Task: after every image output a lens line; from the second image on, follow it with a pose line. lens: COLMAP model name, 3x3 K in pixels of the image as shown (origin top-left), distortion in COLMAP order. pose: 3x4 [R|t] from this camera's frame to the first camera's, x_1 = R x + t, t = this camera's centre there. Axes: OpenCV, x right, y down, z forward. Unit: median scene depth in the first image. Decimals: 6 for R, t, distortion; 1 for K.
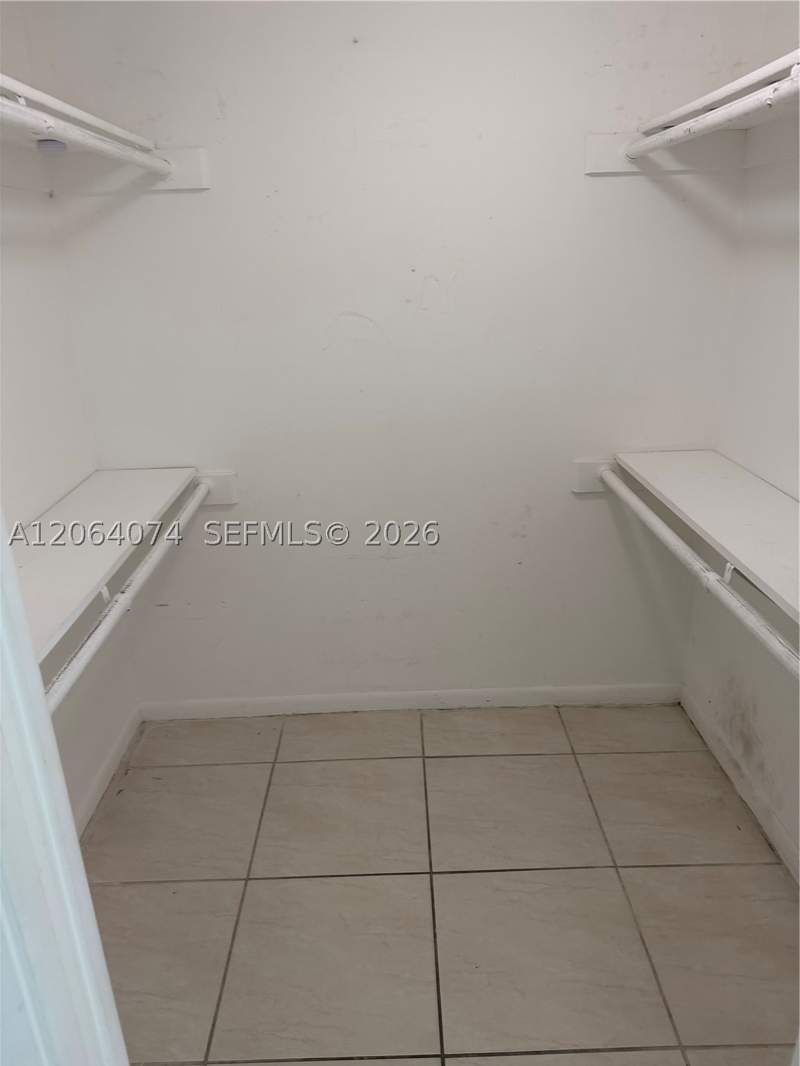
lens RADIAL K [[755.0, 0, 396.0], [0, 755.0, 533.9], [0, 0, 1]] dist [0.084040, -0.132441]
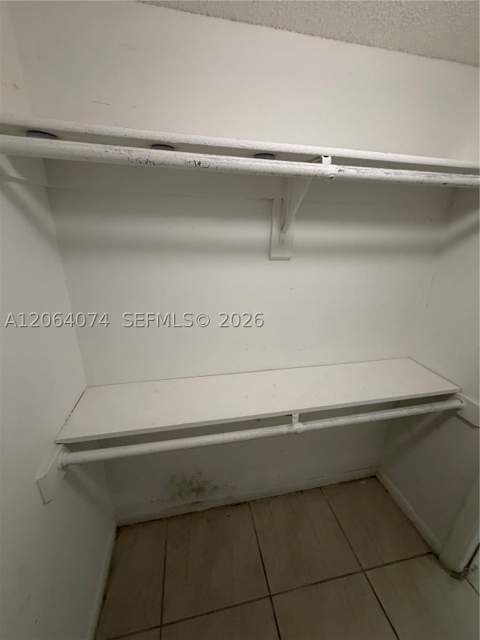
lens RADIAL K [[253.8, 0, 239.8], [0, 253.8, 316.1], [0, 0, 1]] dist [-0.001729, -0.000409]
pose [[-0.190501, -0.302813, 0.933817, -0.043693], [0.327909, 0.876973, 0.351274, -0.324942], [-0.925303, 0.373125, -0.067769, 0.781982]]
